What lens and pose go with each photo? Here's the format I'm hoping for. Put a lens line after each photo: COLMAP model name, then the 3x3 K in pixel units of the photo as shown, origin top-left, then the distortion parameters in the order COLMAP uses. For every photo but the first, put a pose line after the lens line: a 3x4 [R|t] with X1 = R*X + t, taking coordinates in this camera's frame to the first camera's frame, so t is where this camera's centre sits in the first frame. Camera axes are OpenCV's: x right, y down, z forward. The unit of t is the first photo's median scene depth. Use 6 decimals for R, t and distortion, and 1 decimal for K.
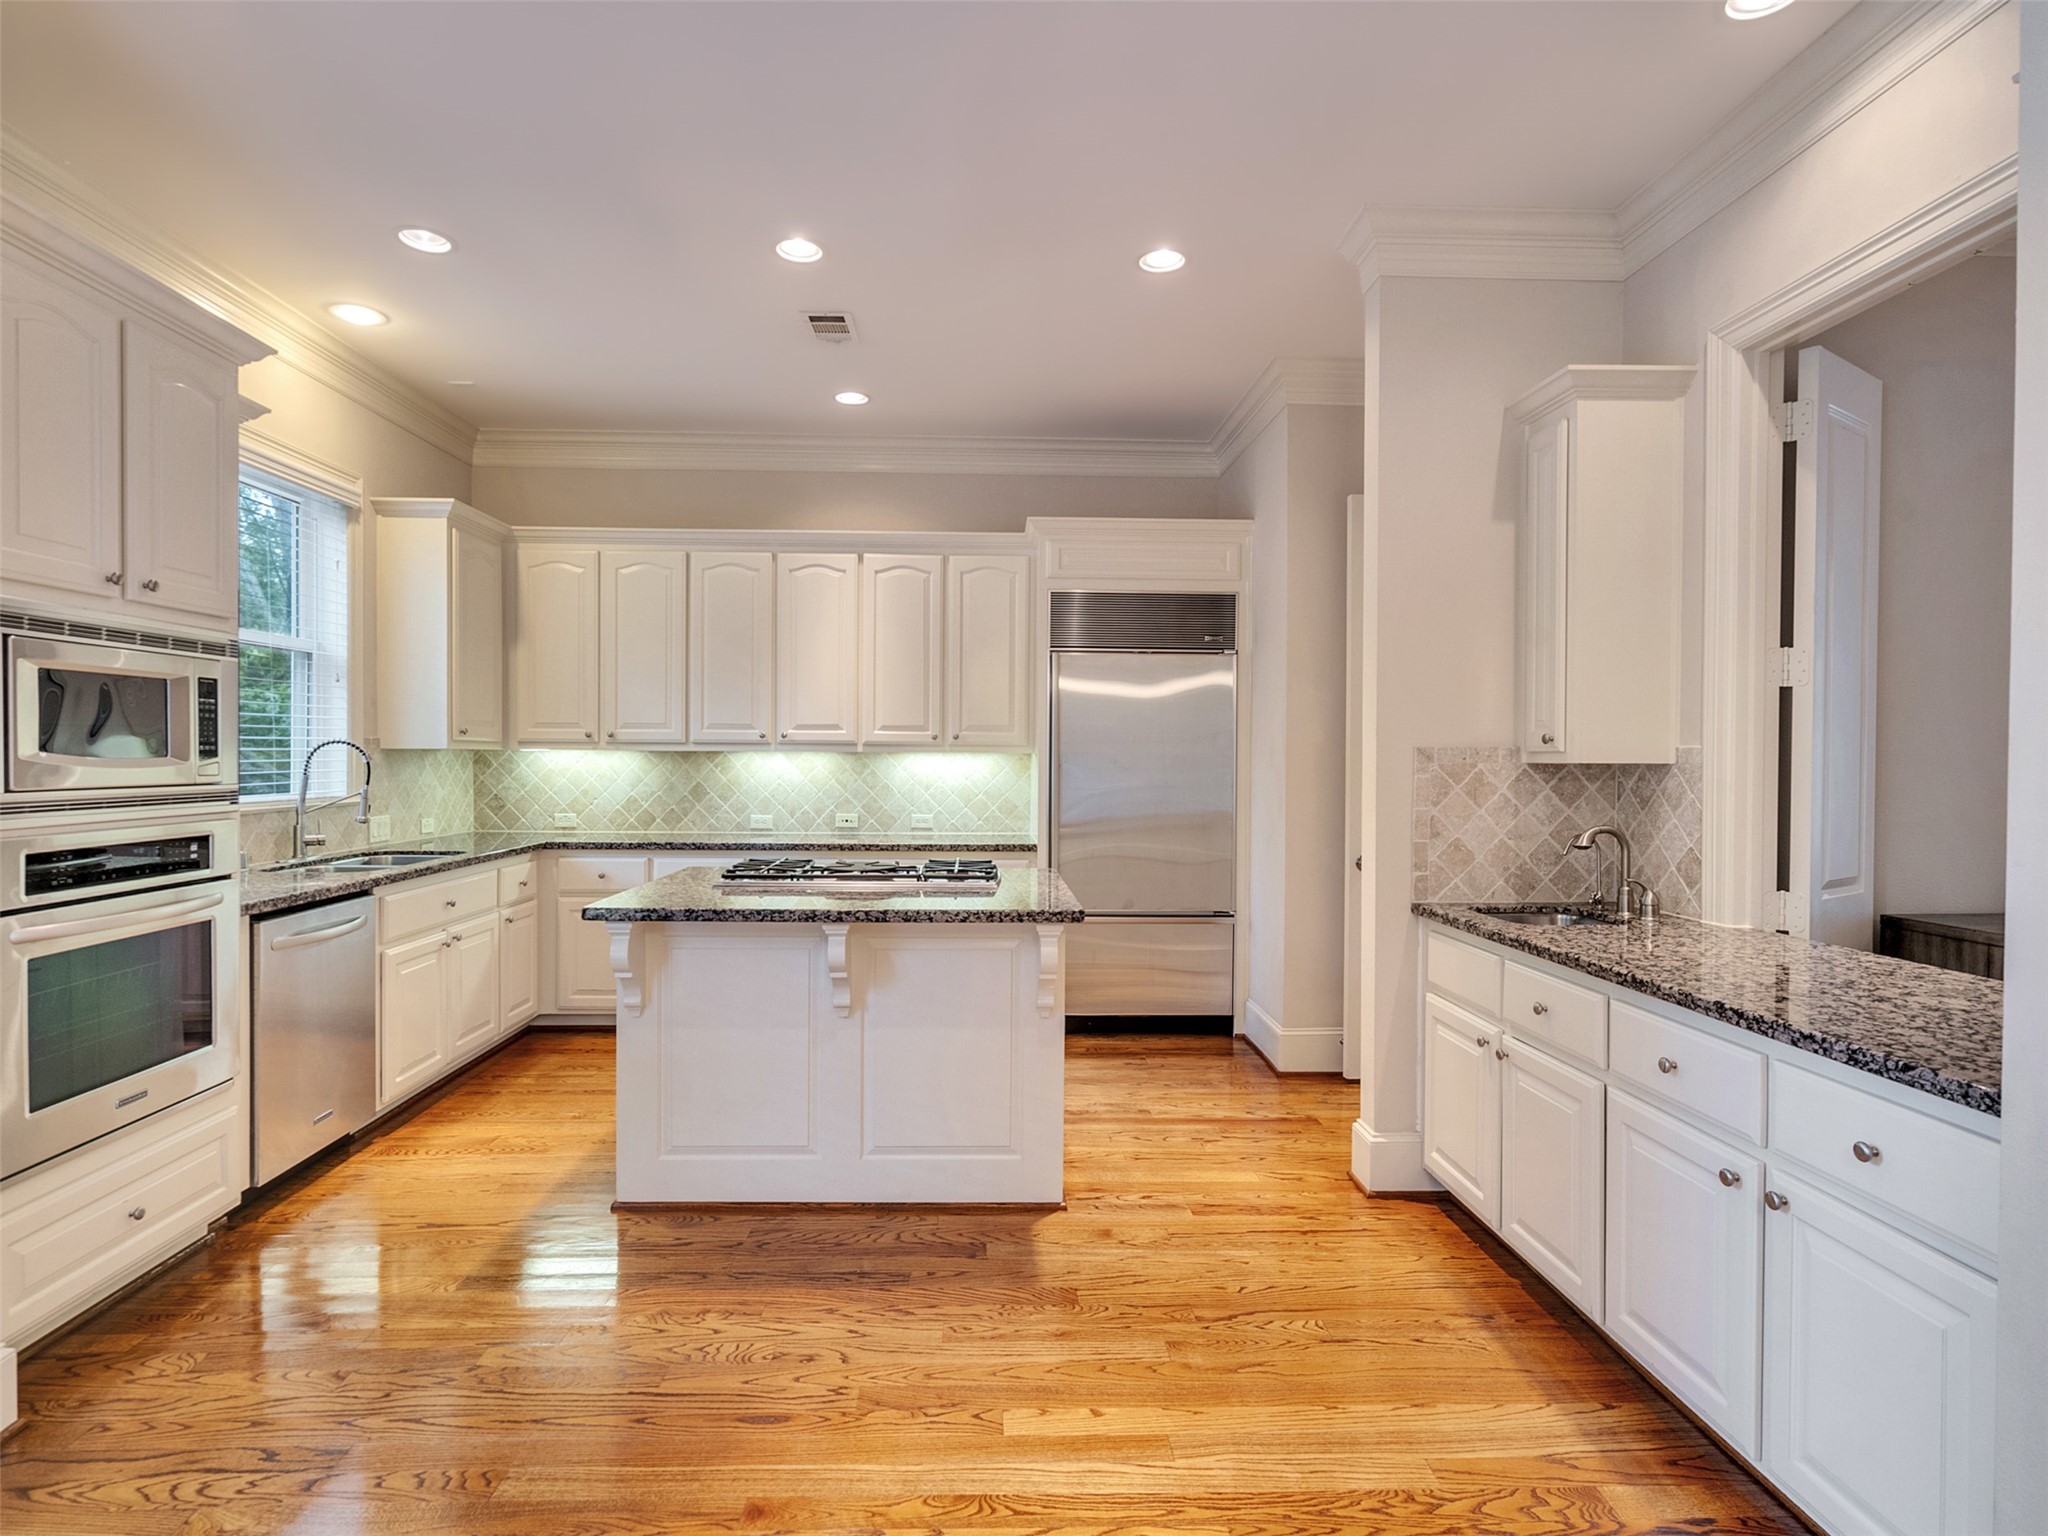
lens RADIAL K [[1050.5, 0, 1010.6], [0, 1050.5, 767.0], [0, 0, 1]] dist [-0.006894, 0.005665]
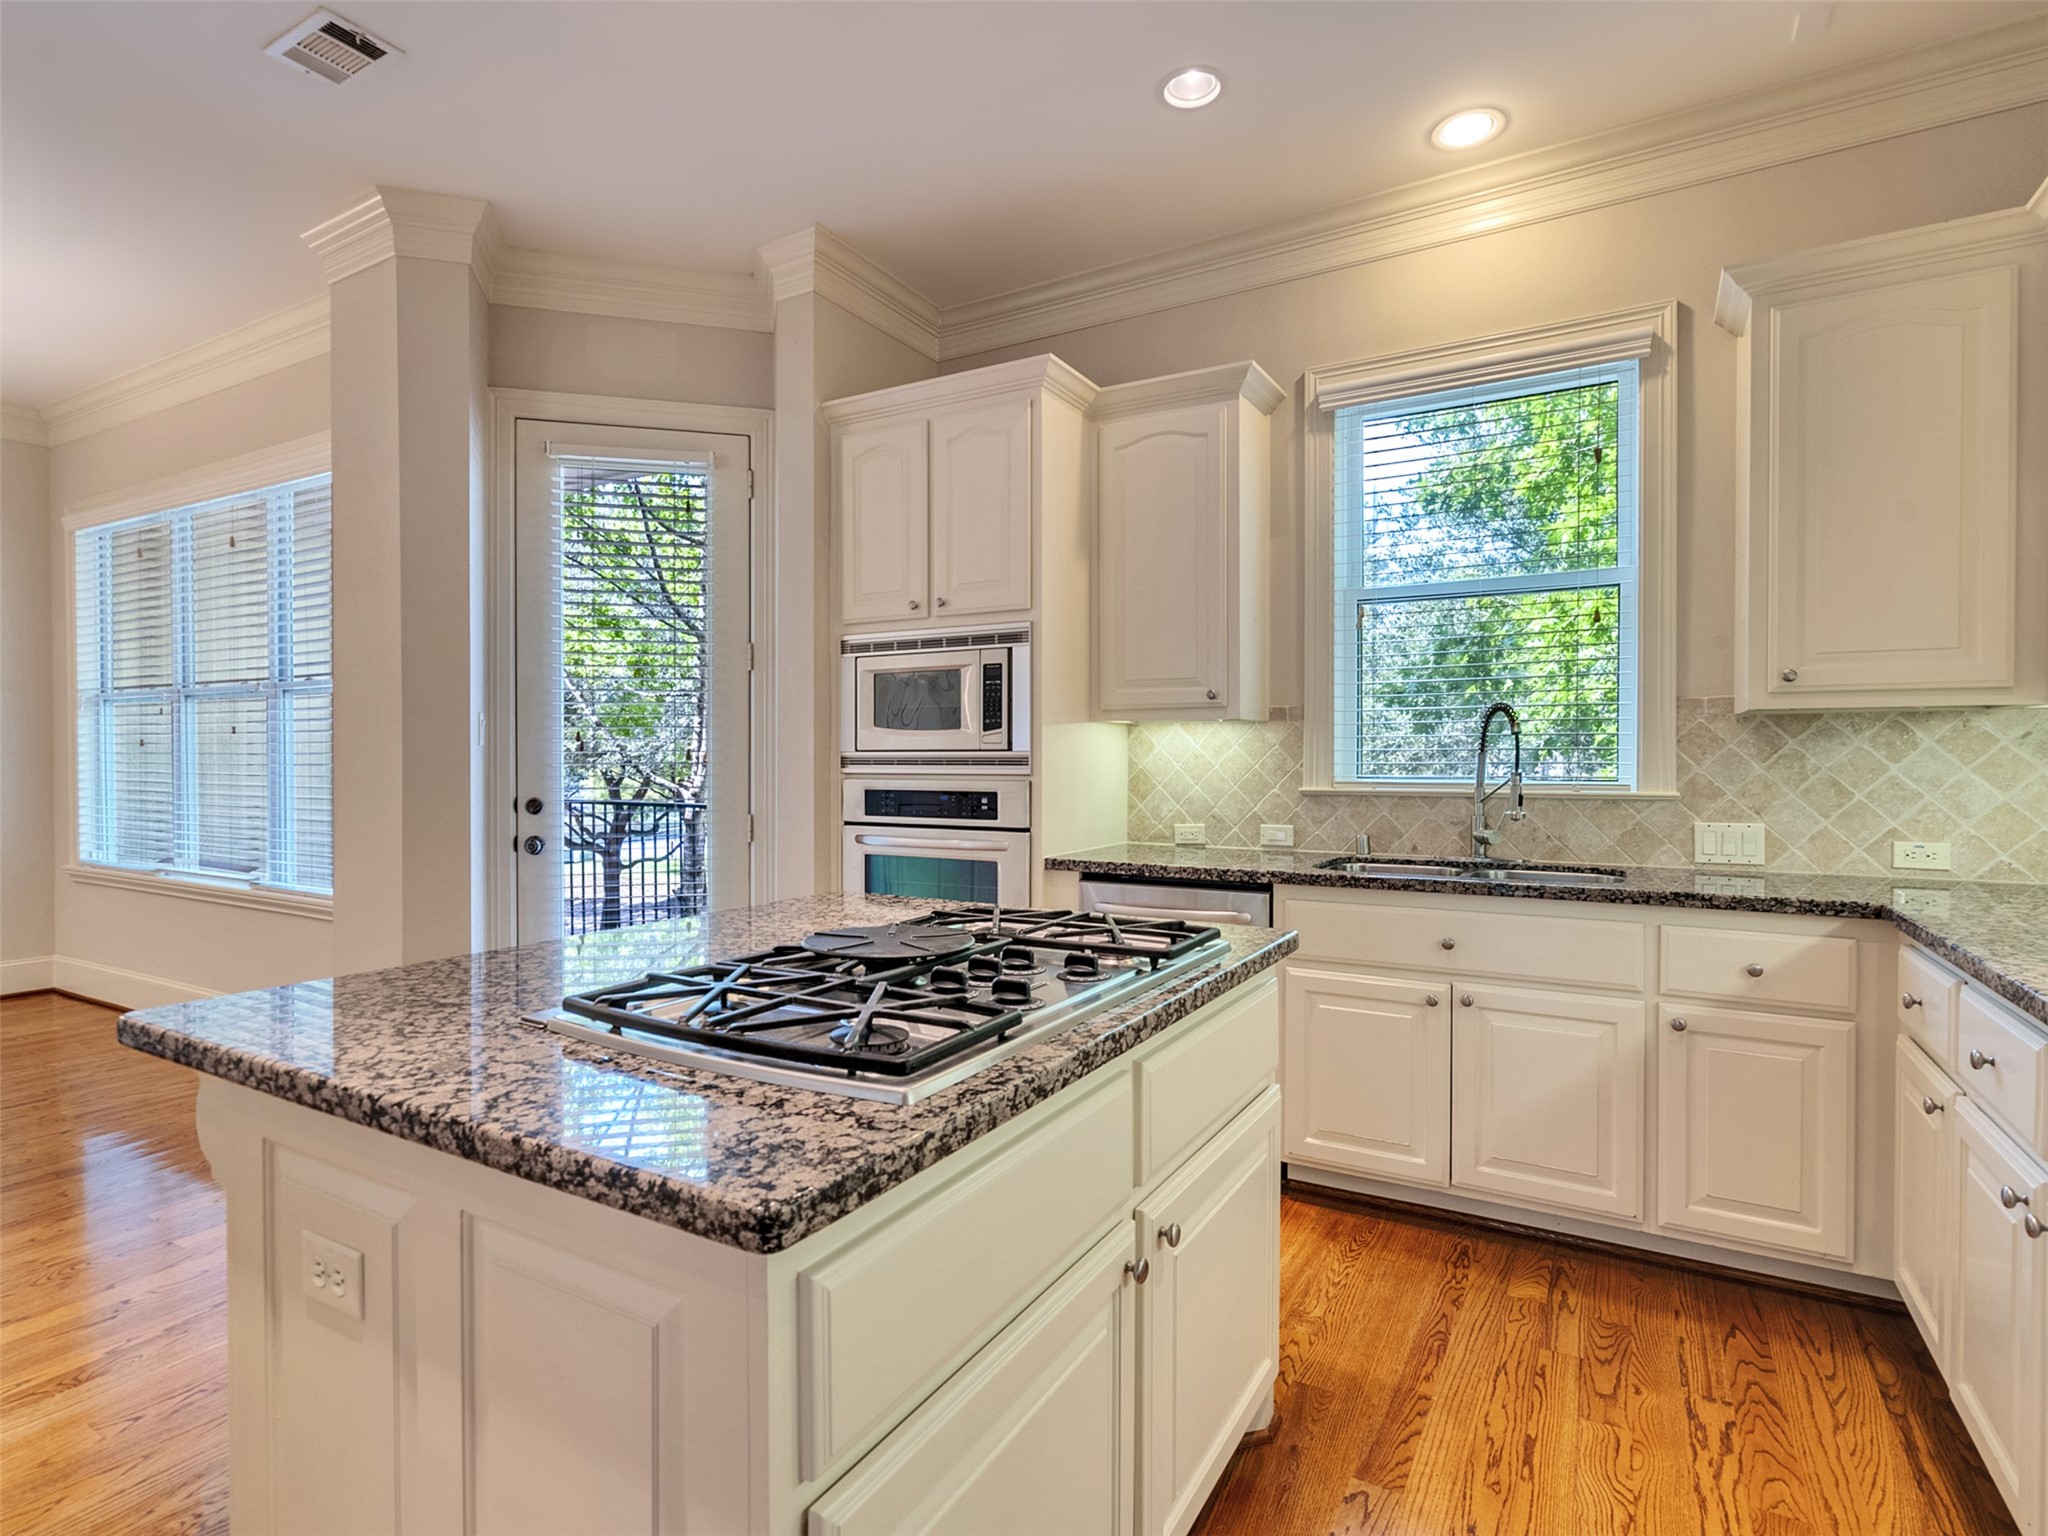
lens RADIAL K [[1050.5, 0, 1010.6], [0, 1050.5, 767.0], [0, 0, 1]] dist [-0.006894, 0.005665]
pose [[-0.536945, 0.001000, -0.843617, 0.217547], [-0.013786, 0.999855, 0.009960, 0.019347], [0.843505, 0.016978, -0.536853, 1.399777]]
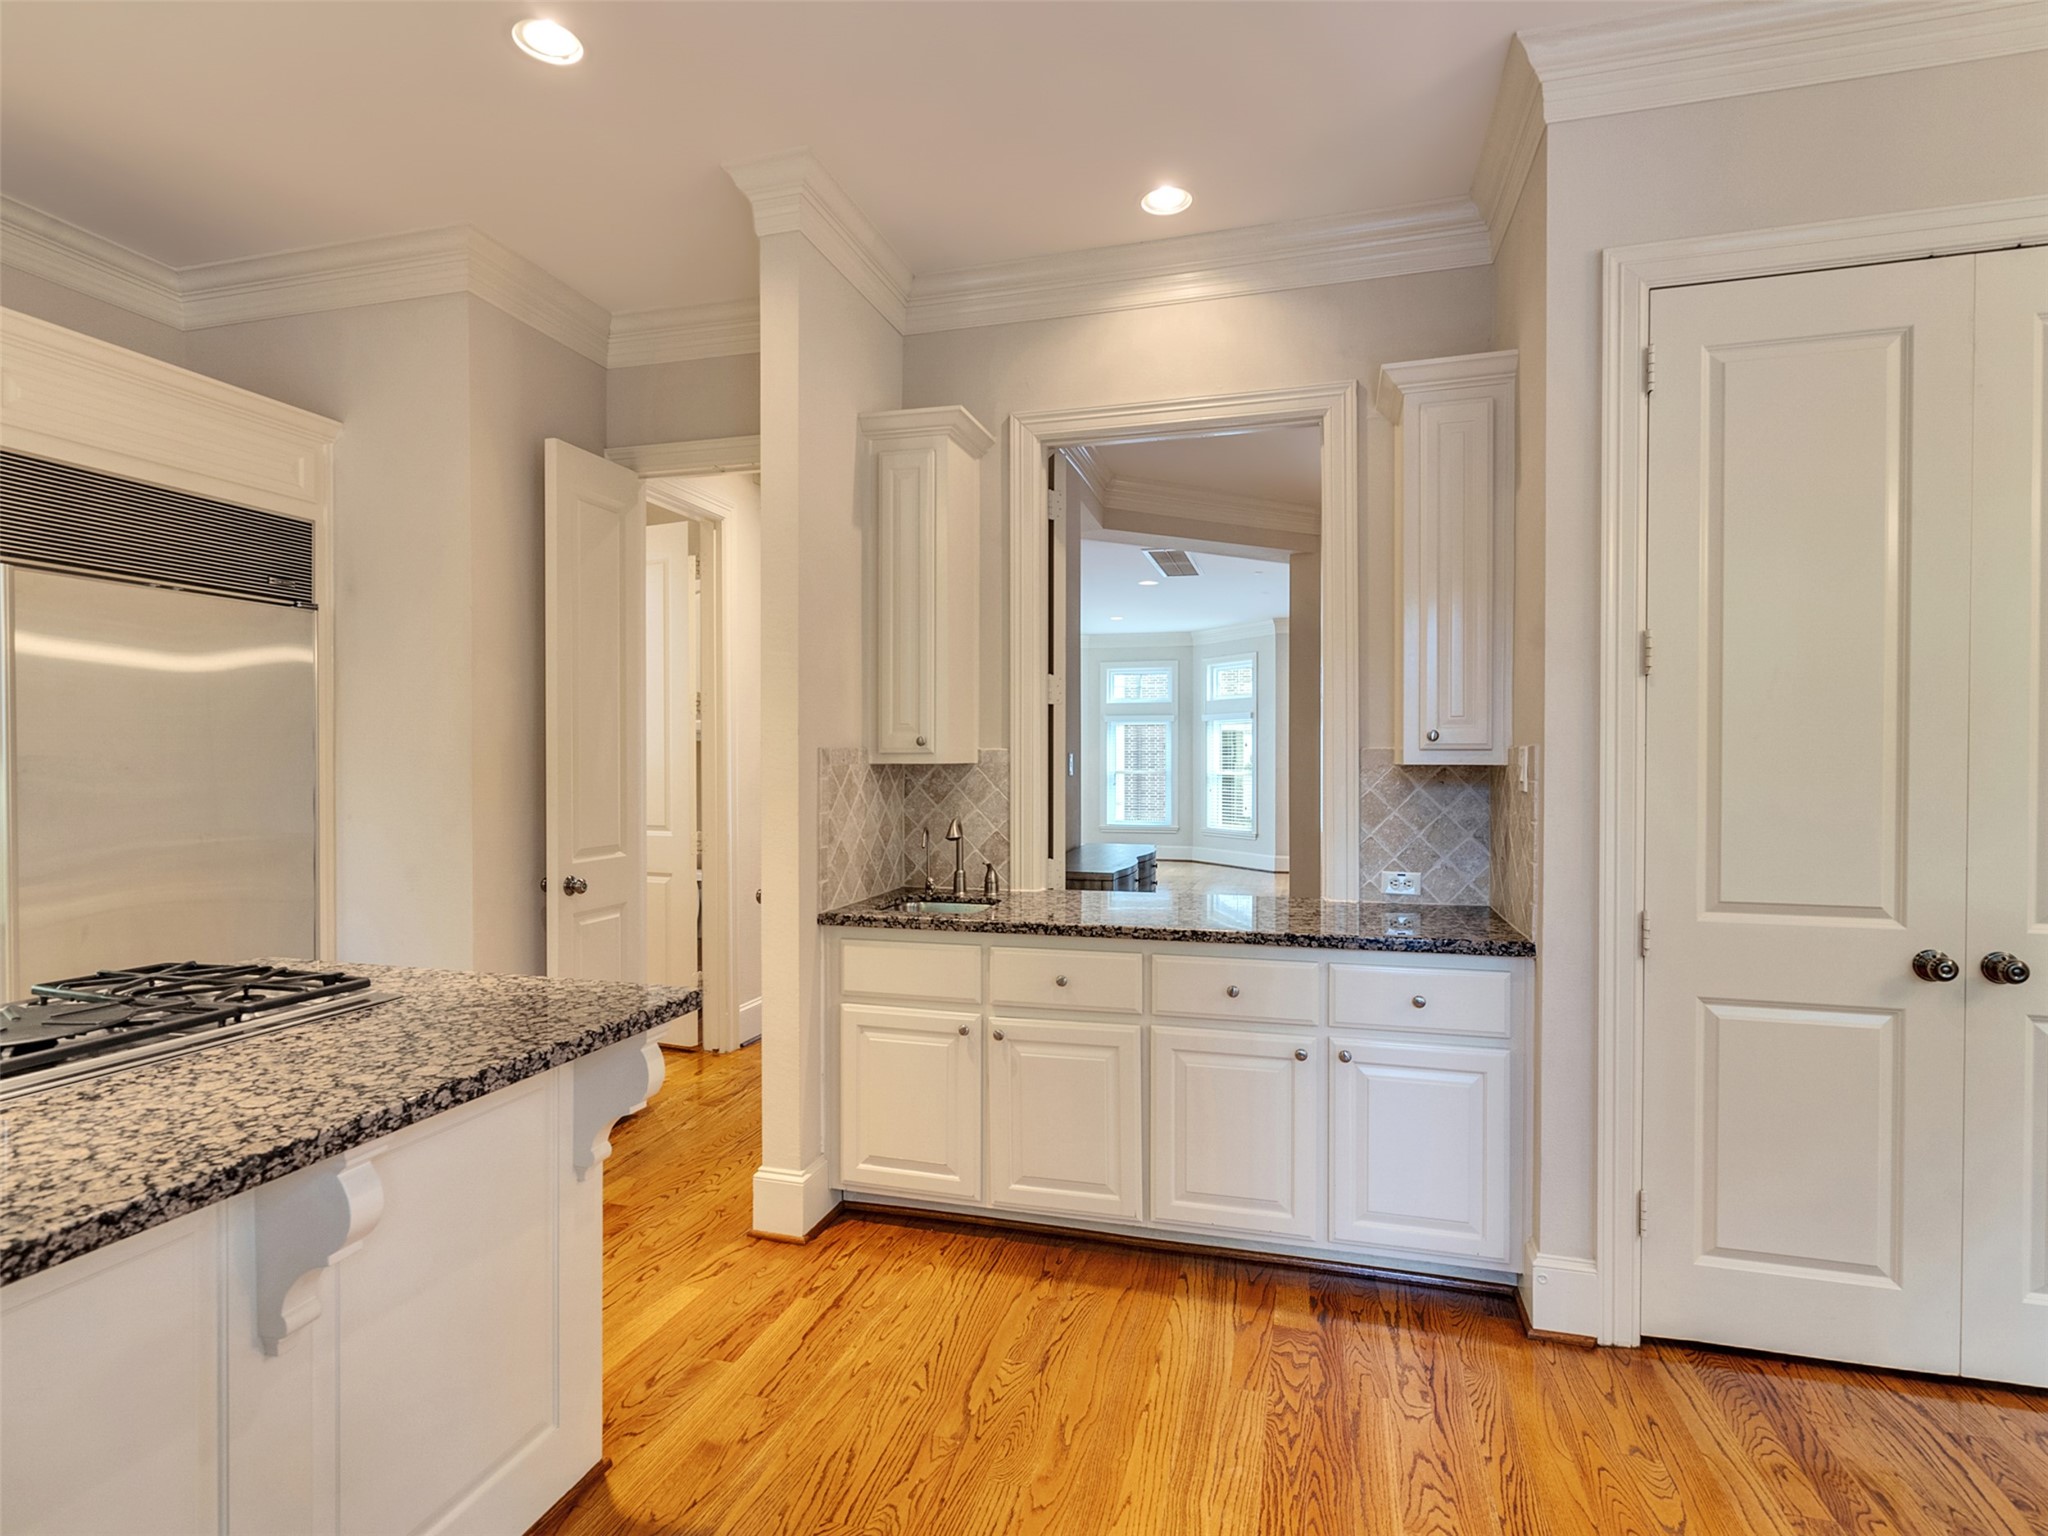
lens RADIAL K [[1050.5, 0, 1010.6], [0, 1050.5, 767.0], [0, 0, 1]] dist [-0.006894, 0.005665]
pose [[0.314482, -0.012760, 0.949178, -0.455592], [0.010465, 0.999895, 0.009975, -0.009674], [-0.949206, 0.006796, 0.314583, 0.537597]]
